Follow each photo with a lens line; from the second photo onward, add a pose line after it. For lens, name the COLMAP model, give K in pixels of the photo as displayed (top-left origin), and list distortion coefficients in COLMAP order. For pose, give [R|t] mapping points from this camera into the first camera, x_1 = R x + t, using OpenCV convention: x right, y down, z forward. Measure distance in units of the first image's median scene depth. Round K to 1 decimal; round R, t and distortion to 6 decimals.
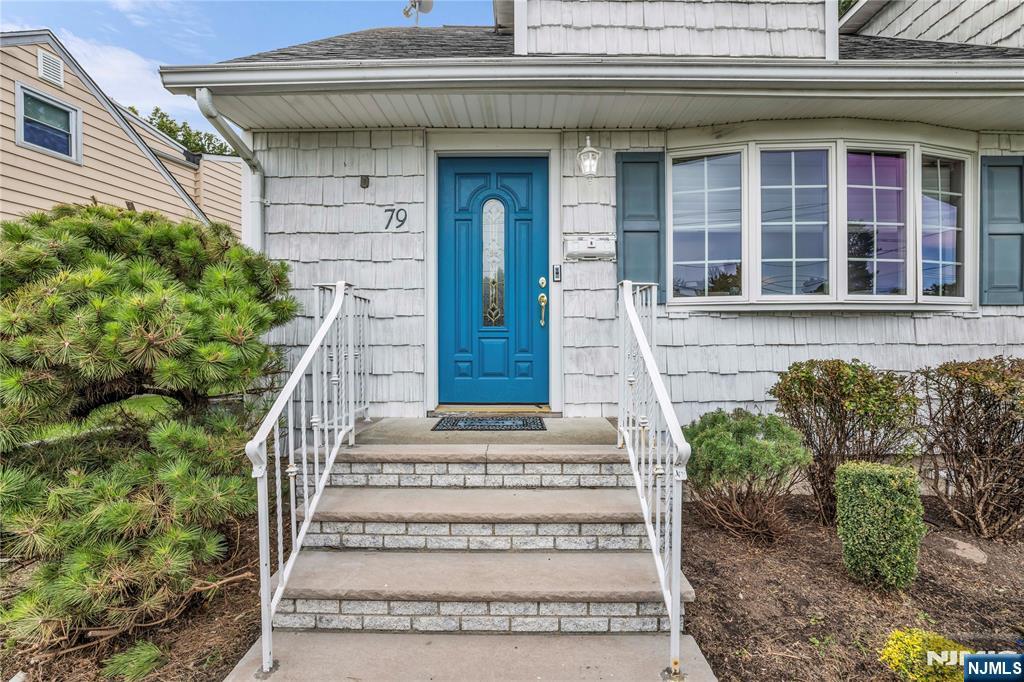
lens RADIAL K [[446.8, 0, 510.9], [0, 446.8, 343.0], [0, 0, 1]] dist [-0.053370, 0.020869]
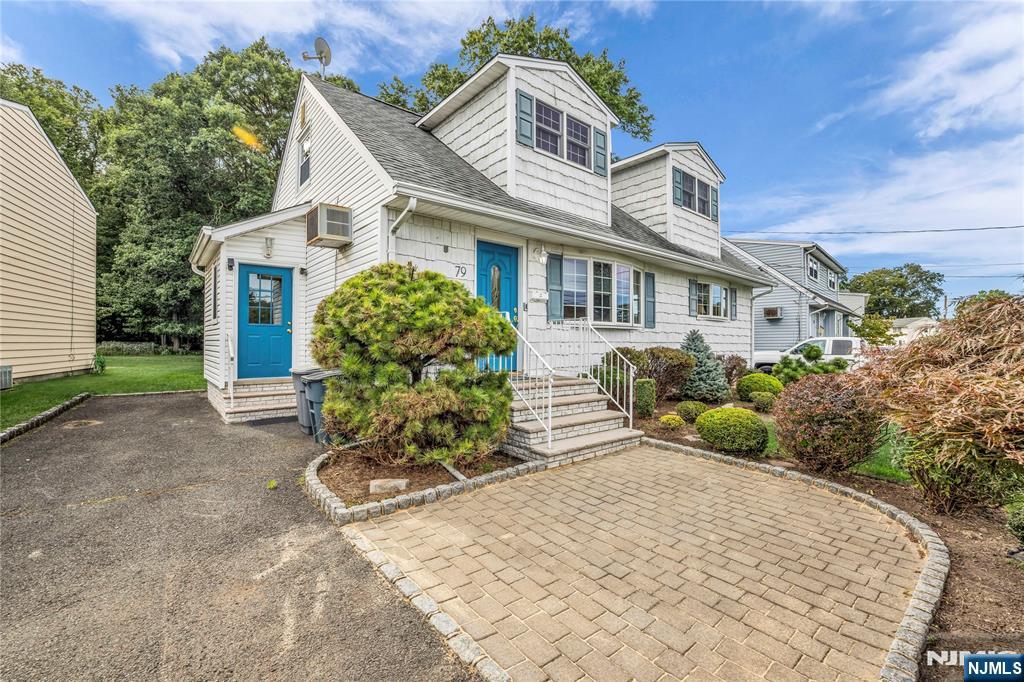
lens RADIAL K [[446.8, 0, 510.9], [0, 446.8, 343.0], [0, 0, 1]] dist [-0.053370, 0.020869]
pose [[0.754373, 0.004166, 0.656432, -1.311660], [0.021834, 0.999267, -0.031433, 0.074095], [-0.656082, 0.038045, 0.753730, -0.506575]]
